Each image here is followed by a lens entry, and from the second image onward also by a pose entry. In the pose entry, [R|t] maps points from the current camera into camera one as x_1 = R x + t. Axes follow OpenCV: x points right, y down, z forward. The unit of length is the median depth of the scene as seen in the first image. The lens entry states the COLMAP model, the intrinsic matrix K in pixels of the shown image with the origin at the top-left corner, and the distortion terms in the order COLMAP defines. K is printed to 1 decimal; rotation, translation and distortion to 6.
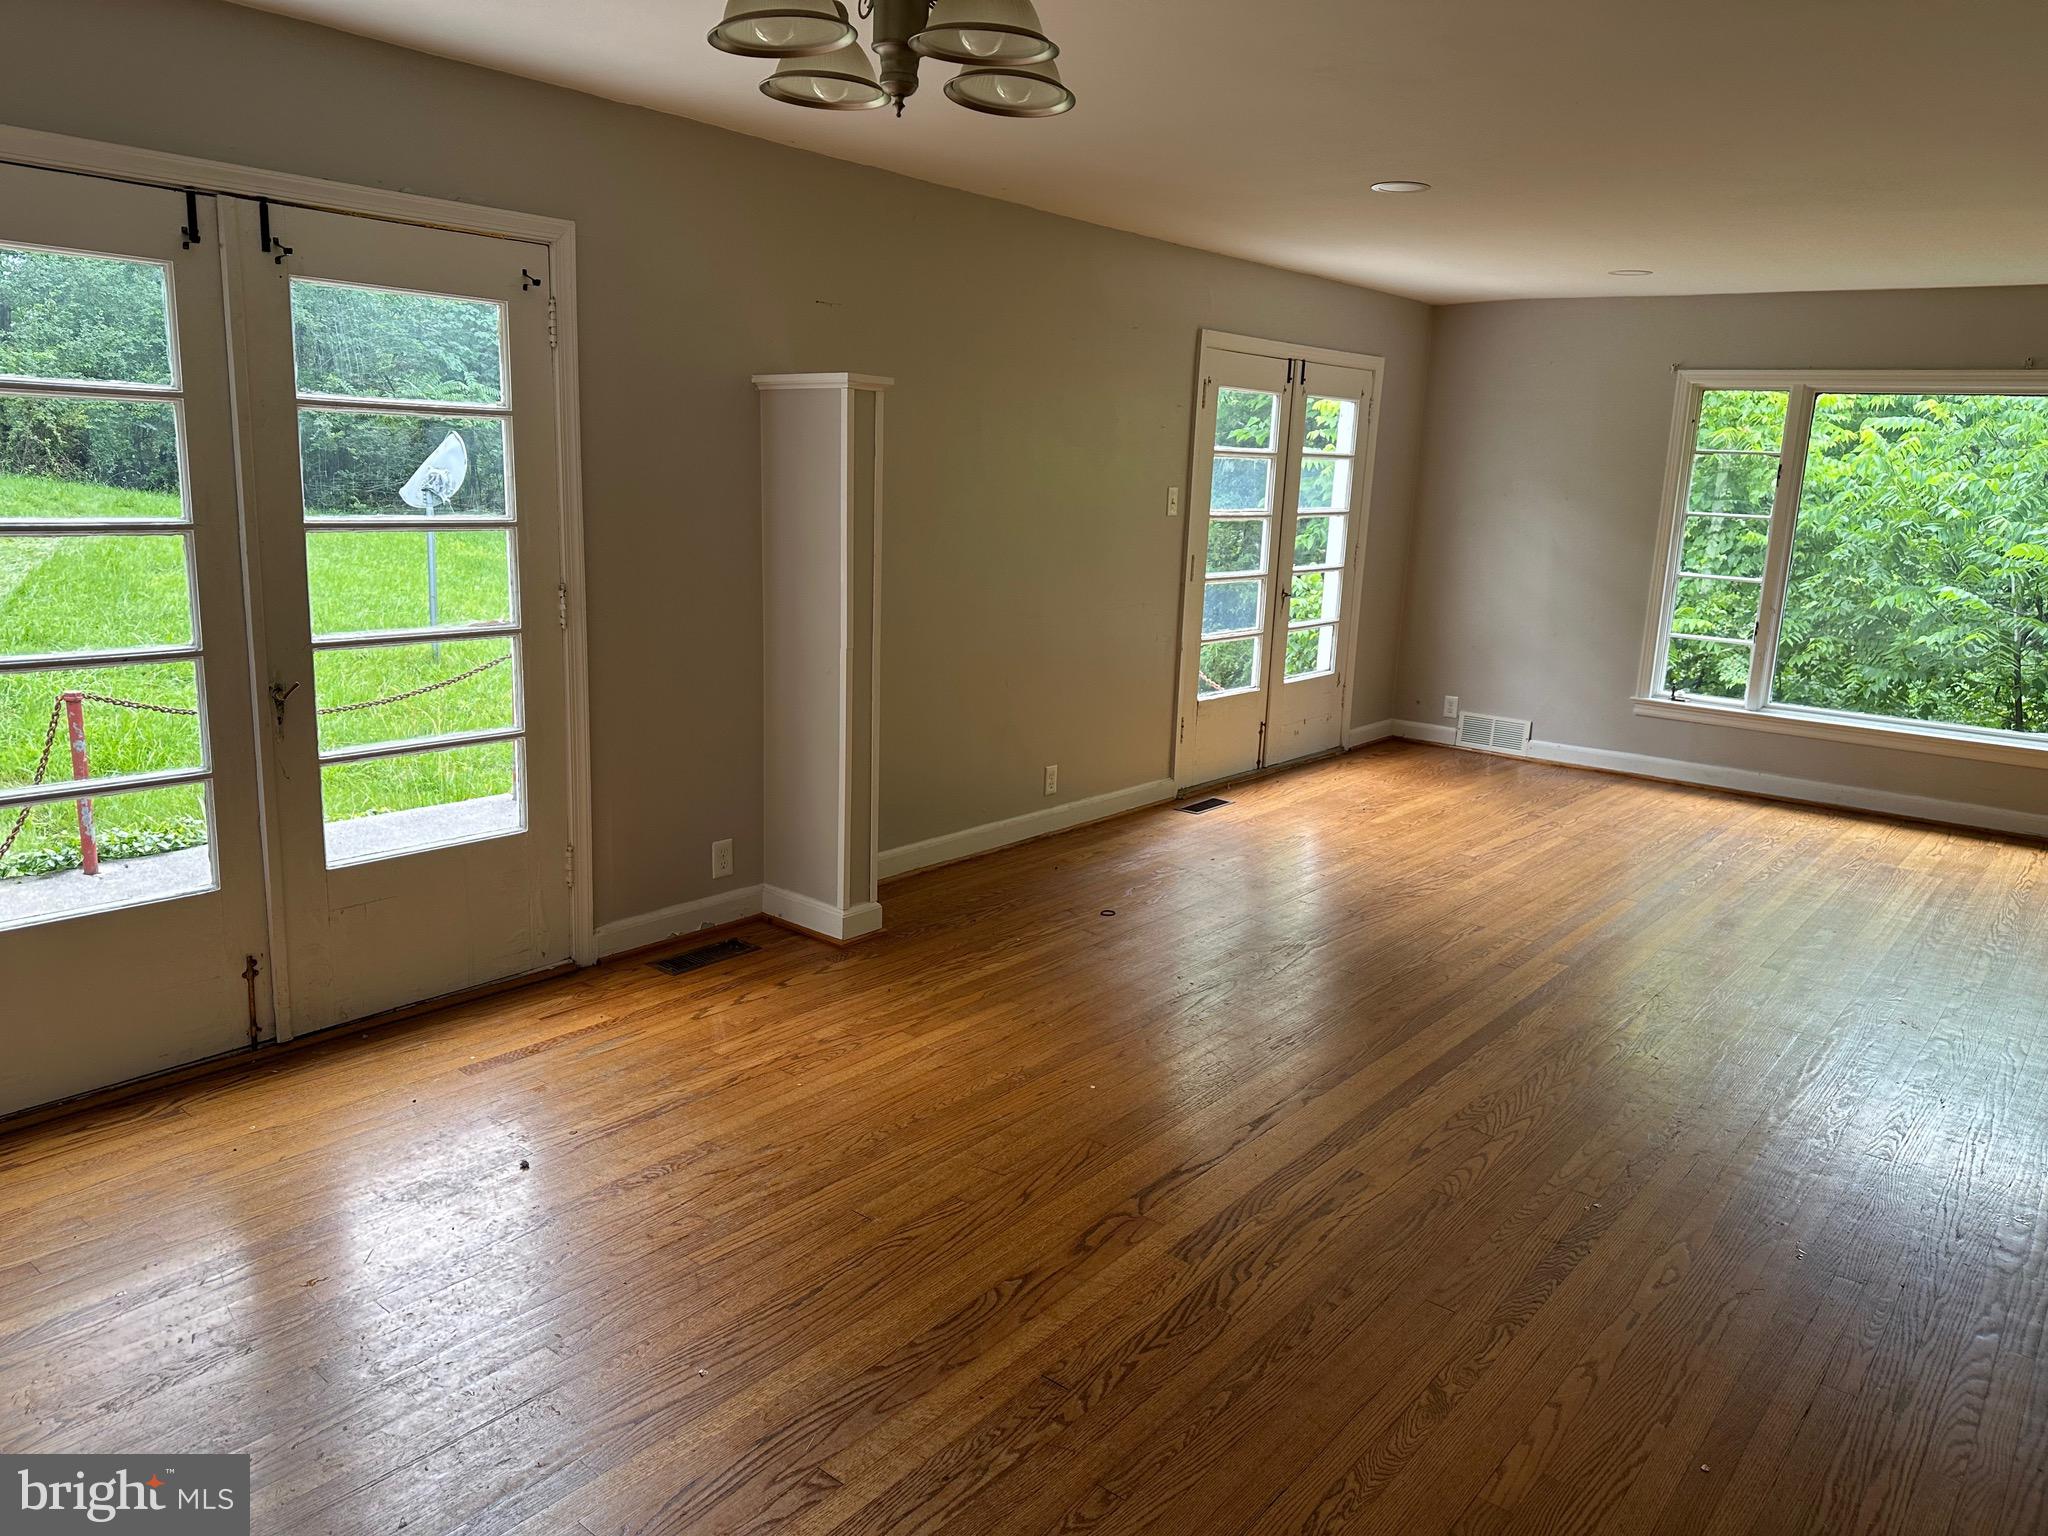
lens RADIAL K [[1439.1, 0, 1010.5], [0, 1439.1, 757.0], [0, 0, 1]] dist [0.071992, -0.076122]
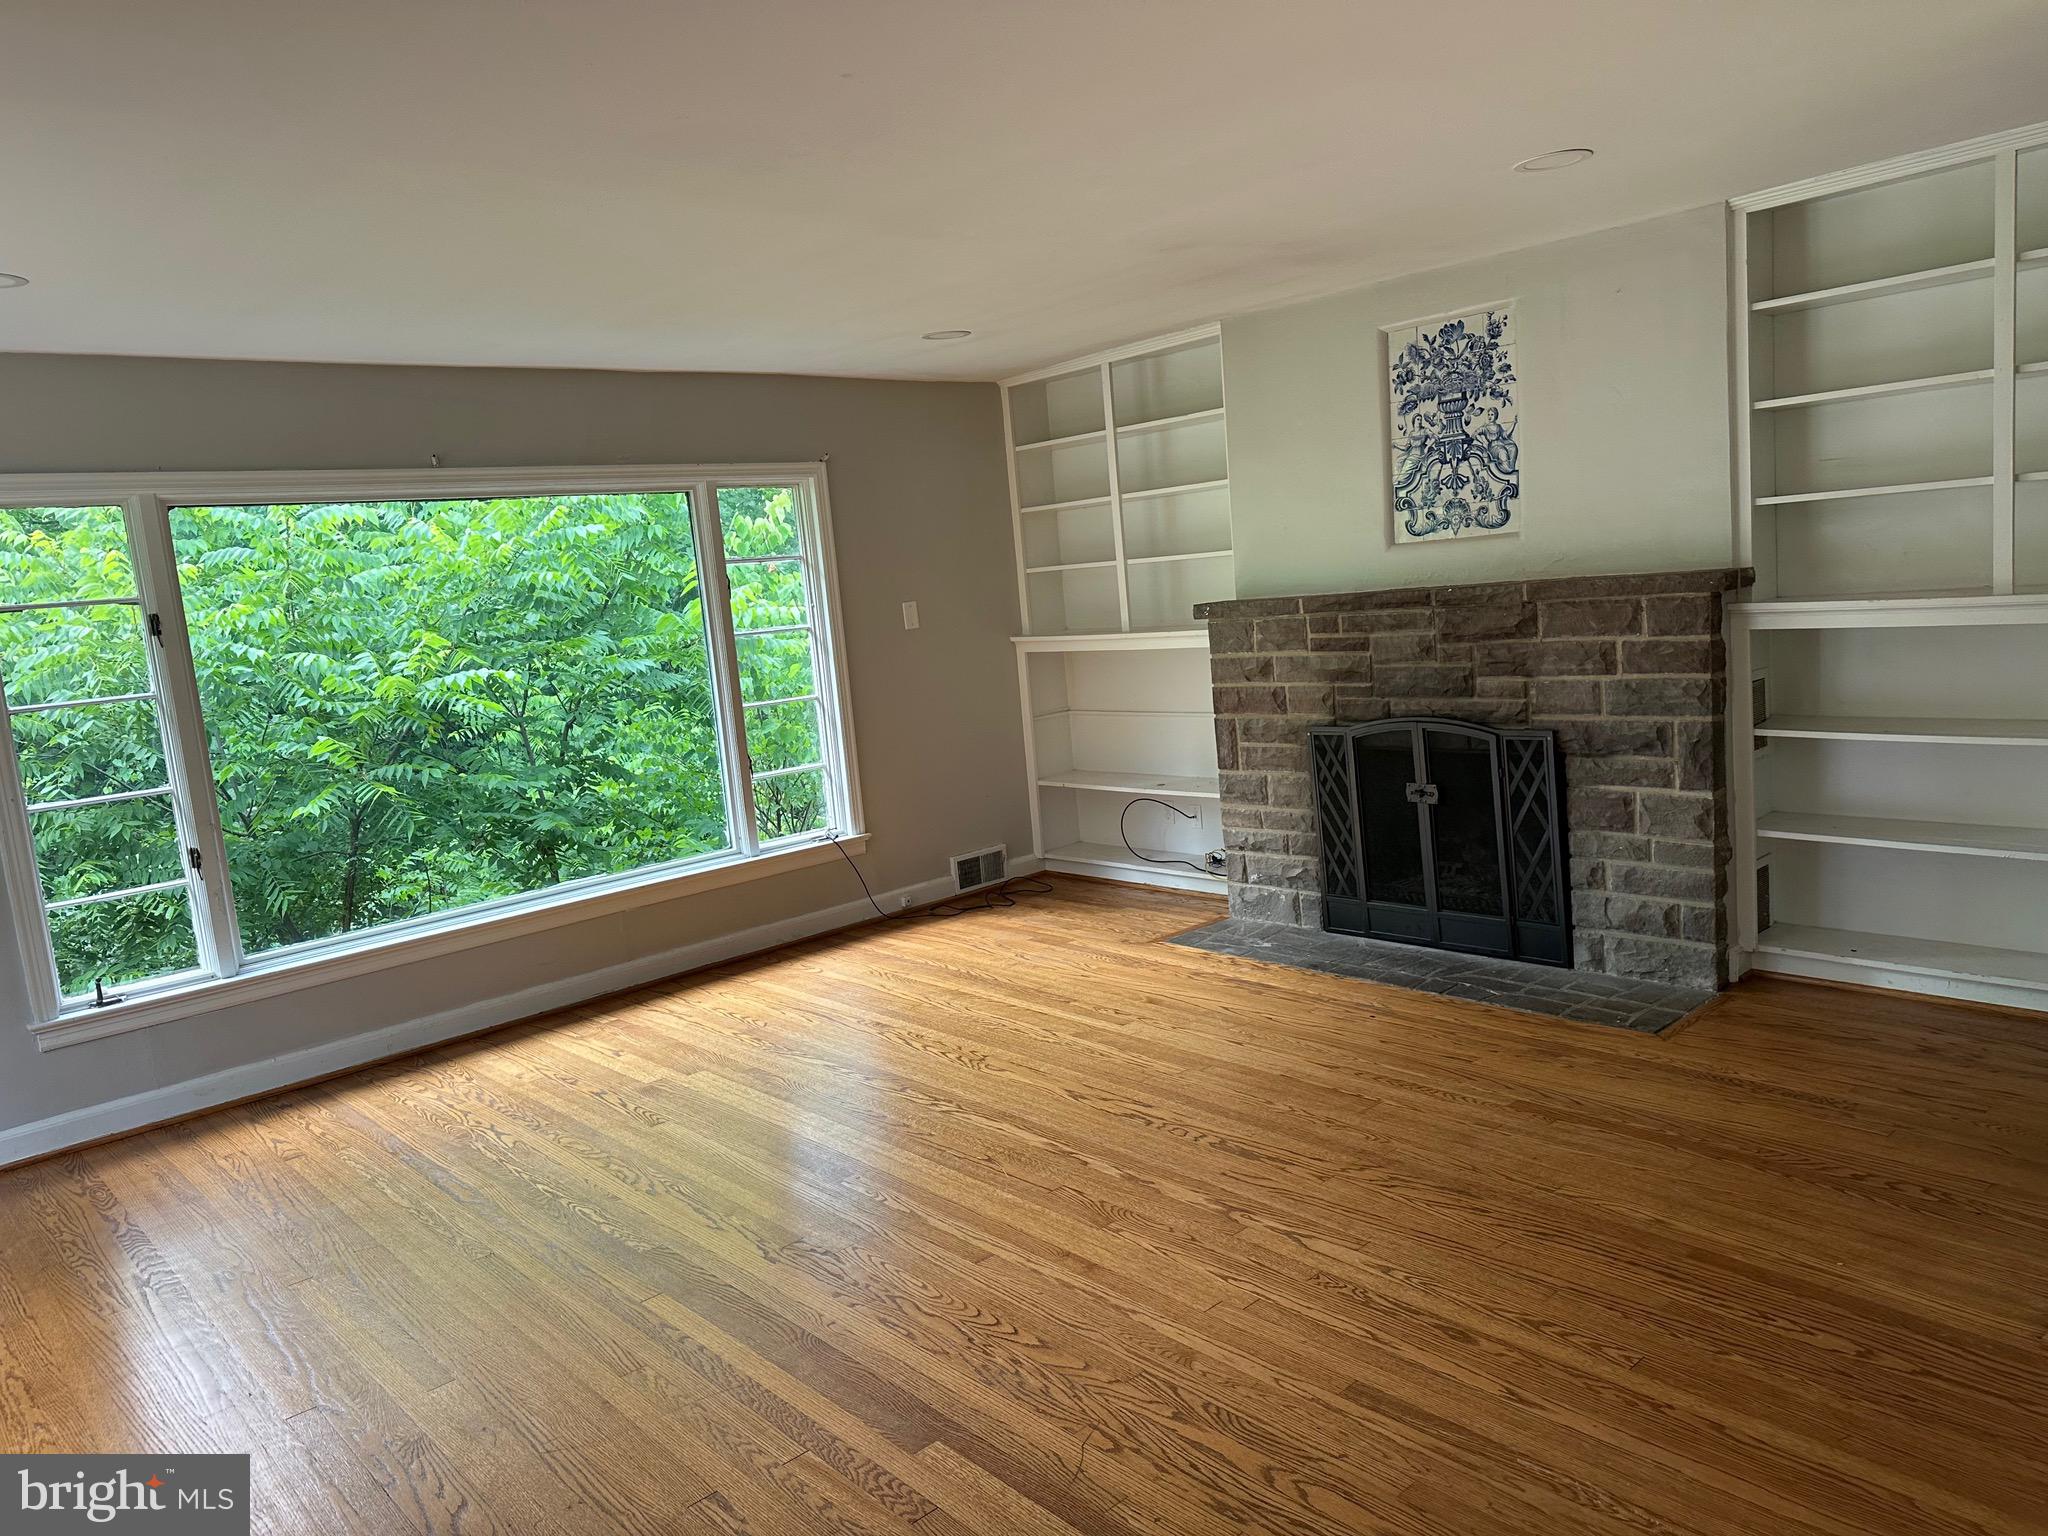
lens RADIAL K [[1439.1, 0, 1024.2], [0, 1439.1, 763.5], [0, 0, 1]] dist [0.071992, -0.076122]
pose [[0.133326, -0.184957, 0.973661, -0.072295], [0.295042, 0.945295, 0.139167, -0.109827], [-0.946137, 0.268716, 0.180603, 0.514439]]
